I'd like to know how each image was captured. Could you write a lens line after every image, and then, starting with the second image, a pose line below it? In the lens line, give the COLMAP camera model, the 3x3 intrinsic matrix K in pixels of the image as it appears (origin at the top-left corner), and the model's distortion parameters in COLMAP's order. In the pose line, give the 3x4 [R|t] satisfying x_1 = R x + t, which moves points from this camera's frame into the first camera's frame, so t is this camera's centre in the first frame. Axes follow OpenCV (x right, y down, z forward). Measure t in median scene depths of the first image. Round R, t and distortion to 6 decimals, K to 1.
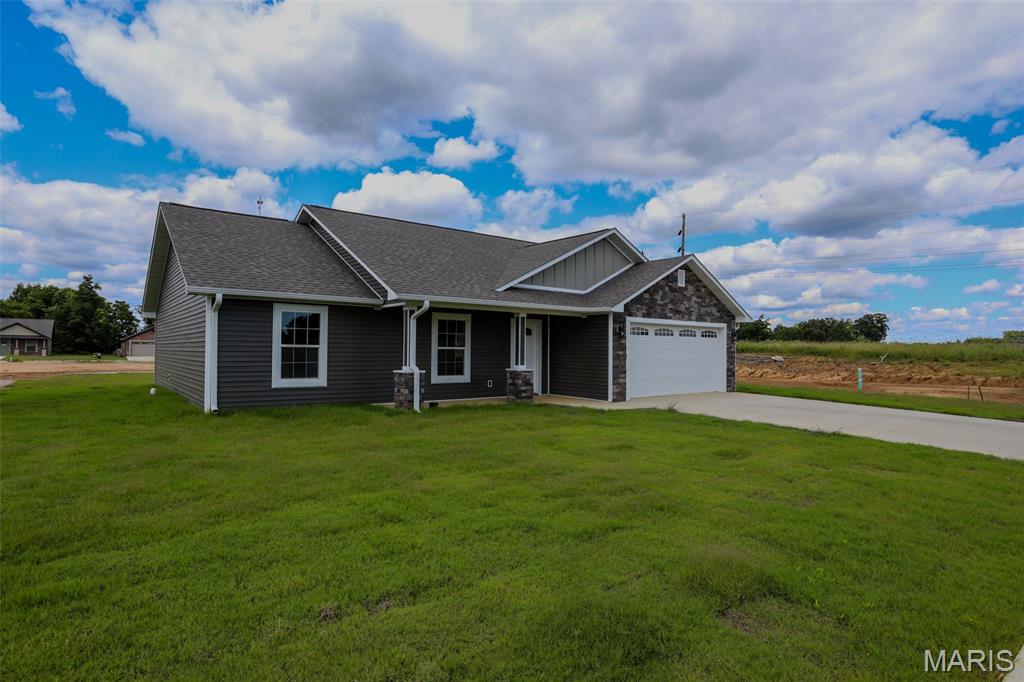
lens RADIAL K [[550.0, 0, 512.0], [0, 550.0, 341.0], [0, 0, 1]] dist [-0.079453, 0.036728]
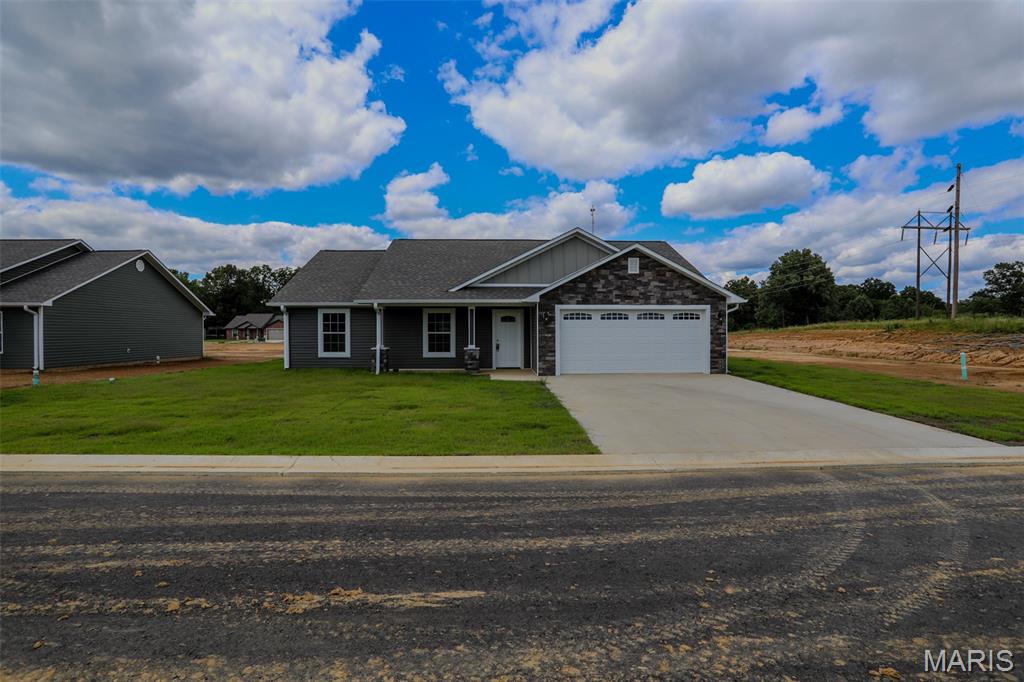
lens RADIAL K [[510.8, 0, 512.0], [0, 510.8, 341.0], [0, 0, 1]] dist [-0.064600, 0.024499]
pose [[0.805416, -0.002593, -0.592705, 0.678485], [0.018631, 0.999607, 0.020944, 0.007901], [0.592417, -0.027911, 0.805148, 0.042151]]
